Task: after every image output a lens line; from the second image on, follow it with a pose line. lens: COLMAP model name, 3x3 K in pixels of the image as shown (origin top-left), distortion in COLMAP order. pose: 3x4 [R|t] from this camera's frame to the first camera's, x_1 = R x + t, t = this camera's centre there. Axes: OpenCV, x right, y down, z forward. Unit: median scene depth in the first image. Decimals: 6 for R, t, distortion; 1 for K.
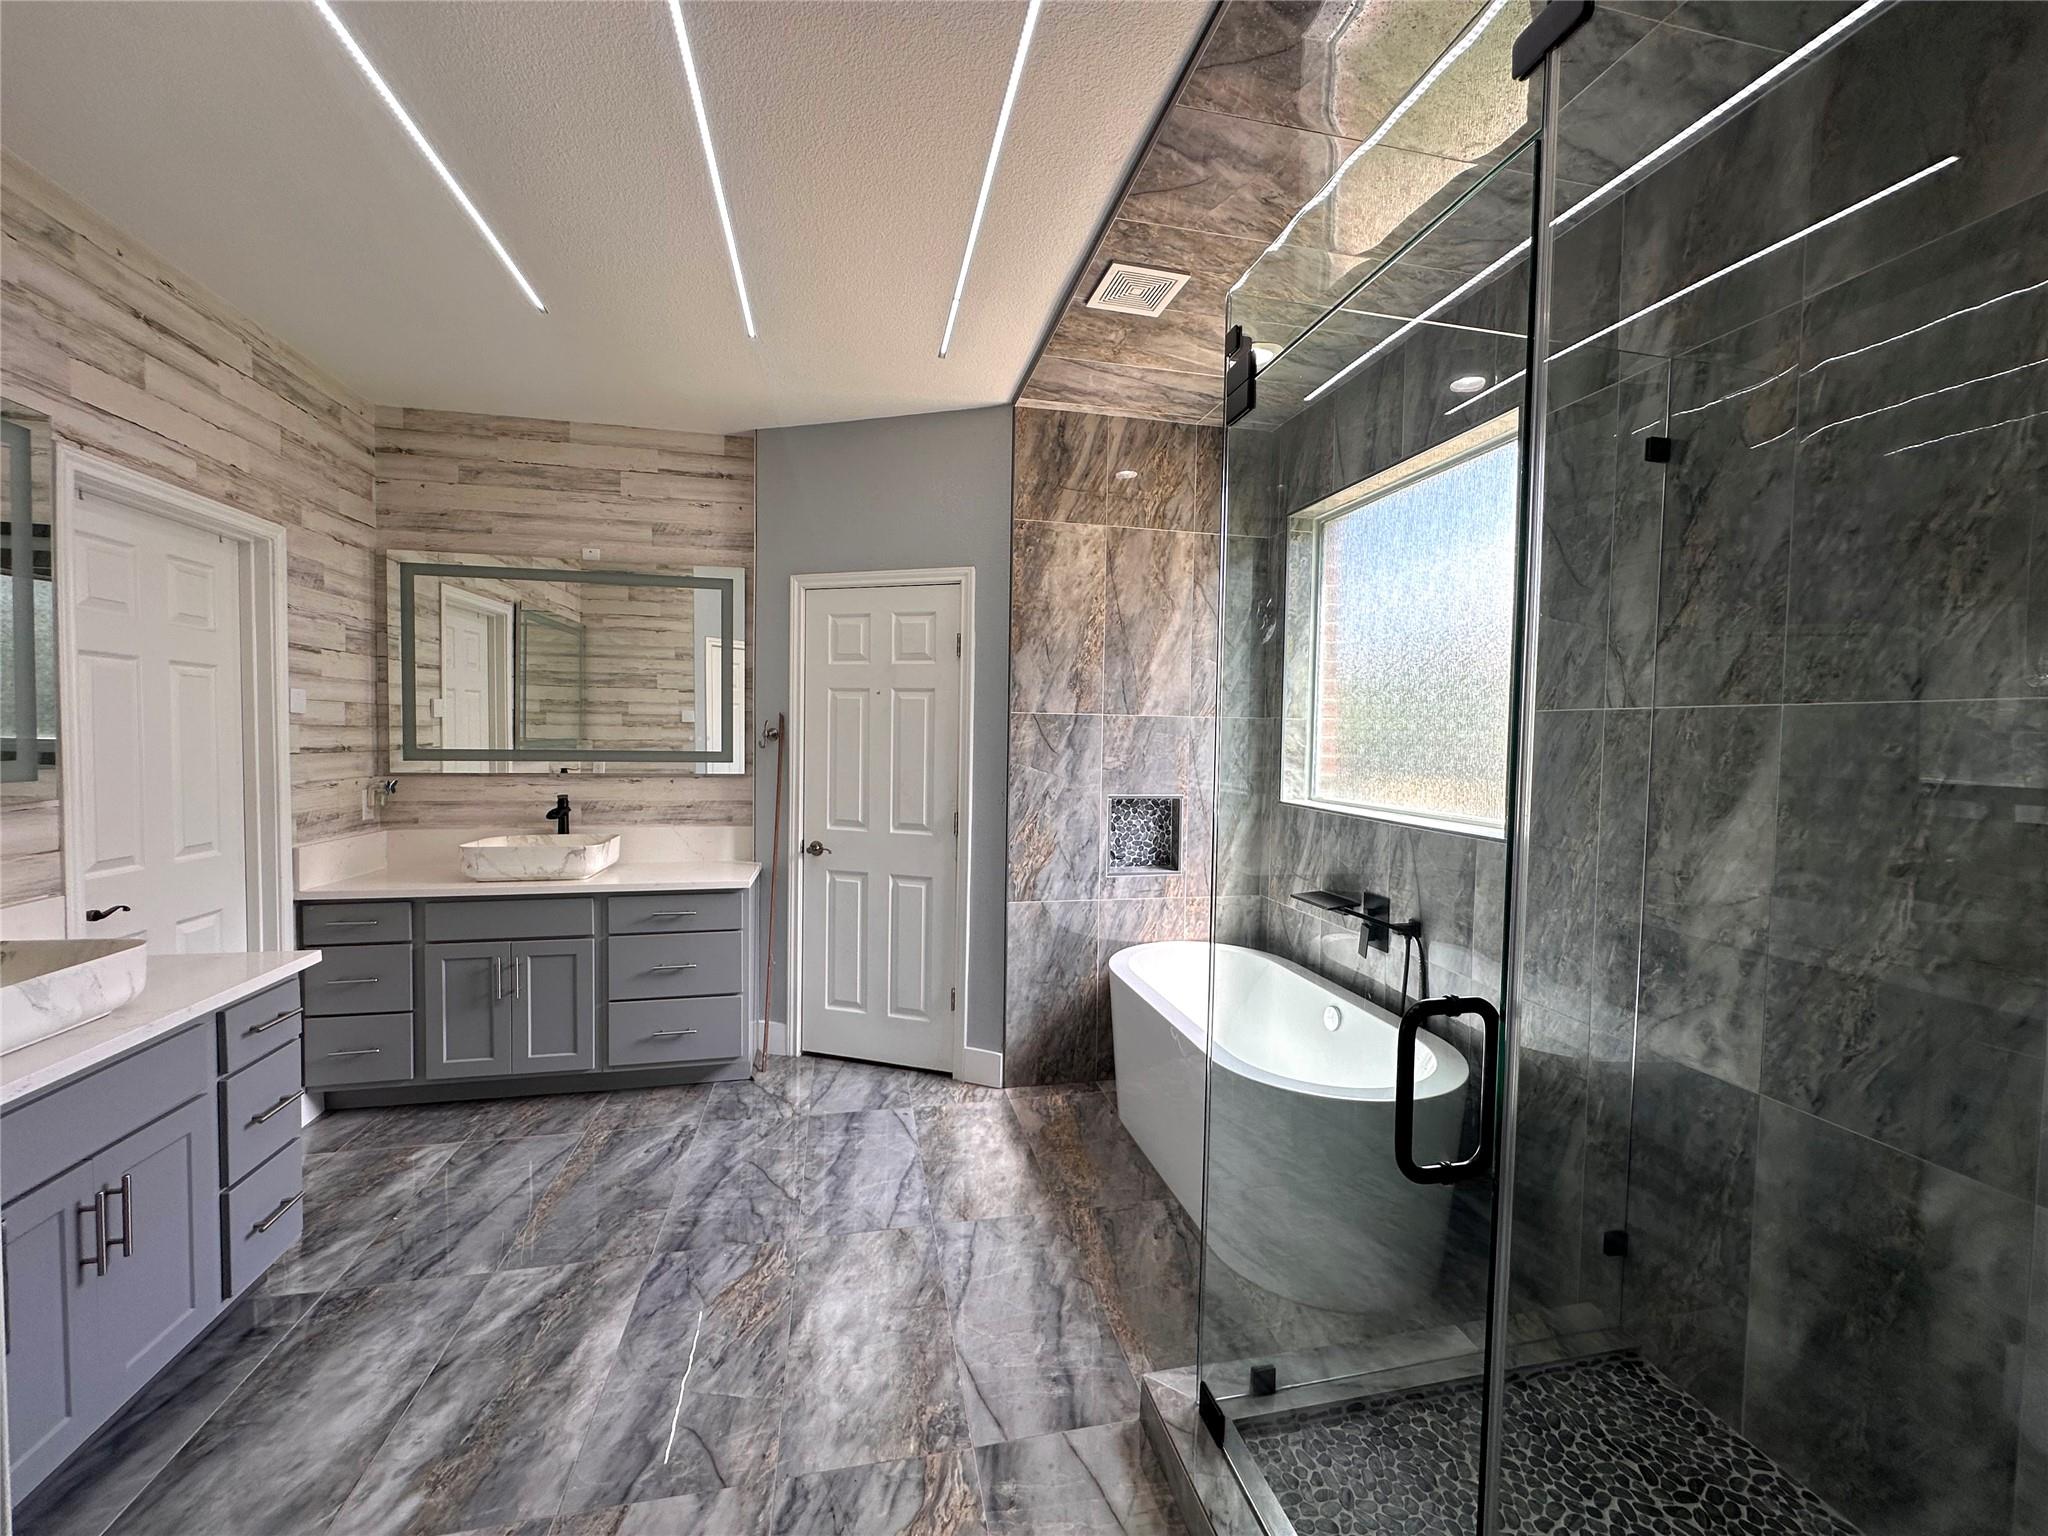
lens RADIAL K [[820.3, 0, 1024.4], [0, 820.3, 765.8], [0, 0, 1]] dist [-0.003796, 0.000858]
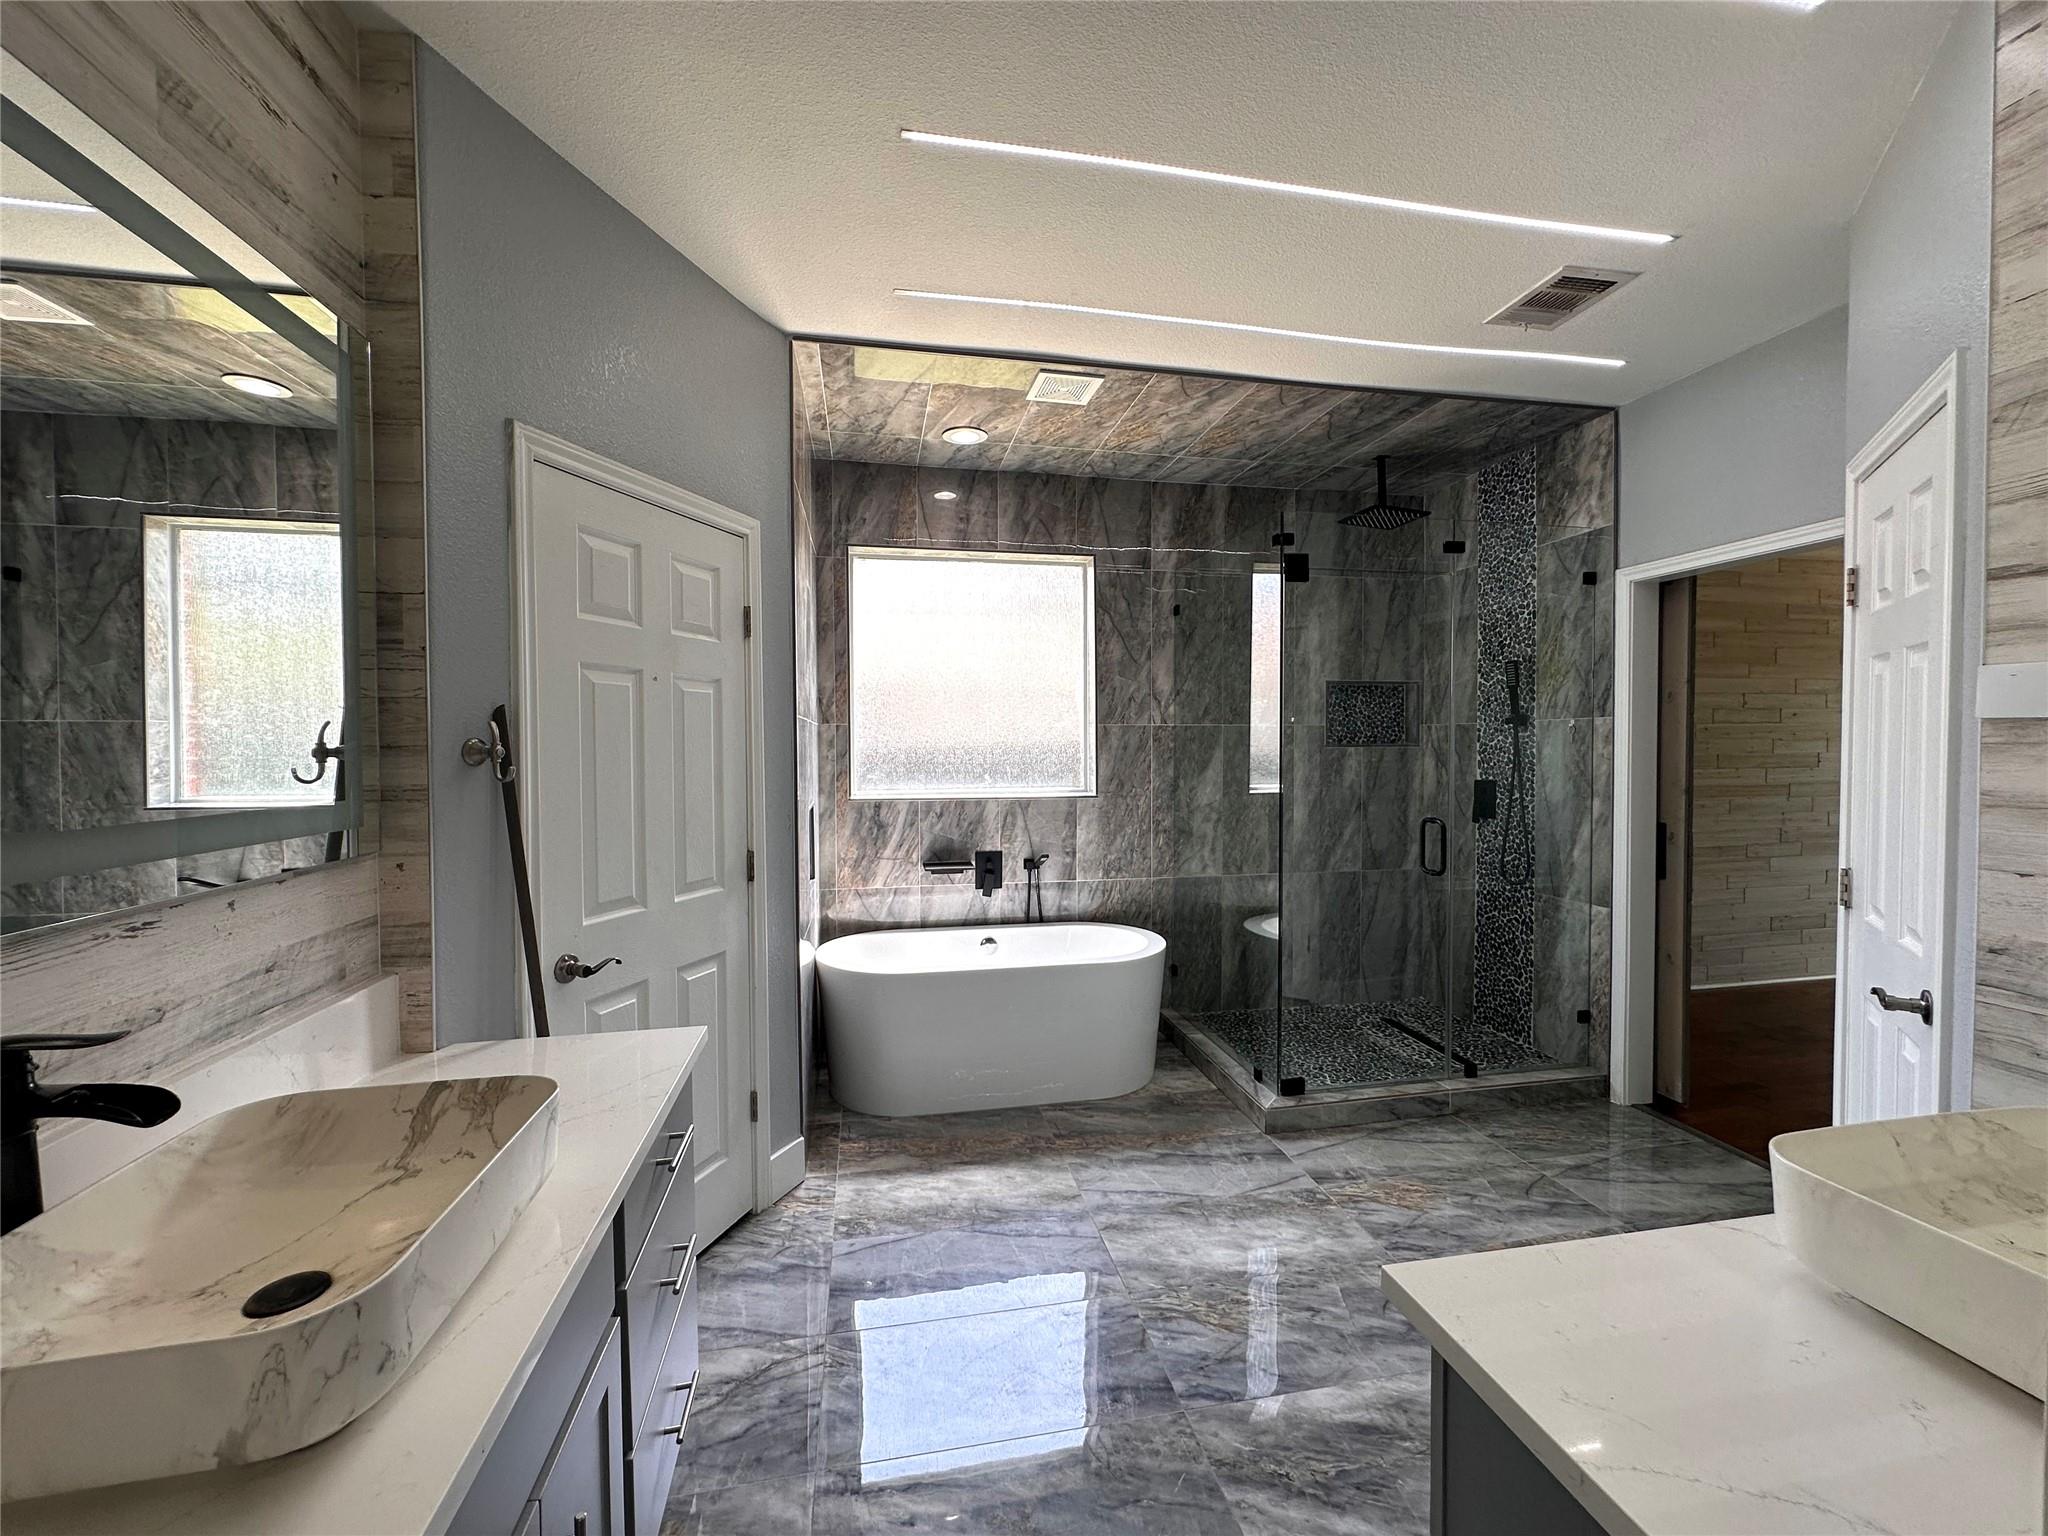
lens RADIAL K [[820.3, 0, 1026.4], [0, 820.3, 764.1], [0, 0, 1]] dist [-0.003796, 0.000858]
pose [[0.025547, -0.042180, 0.998783, -1.266898], [0.043142, 0.998225, 0.041053, -0.062447], [-0.998742, 0.042041, 0.027321, 1.150985]]
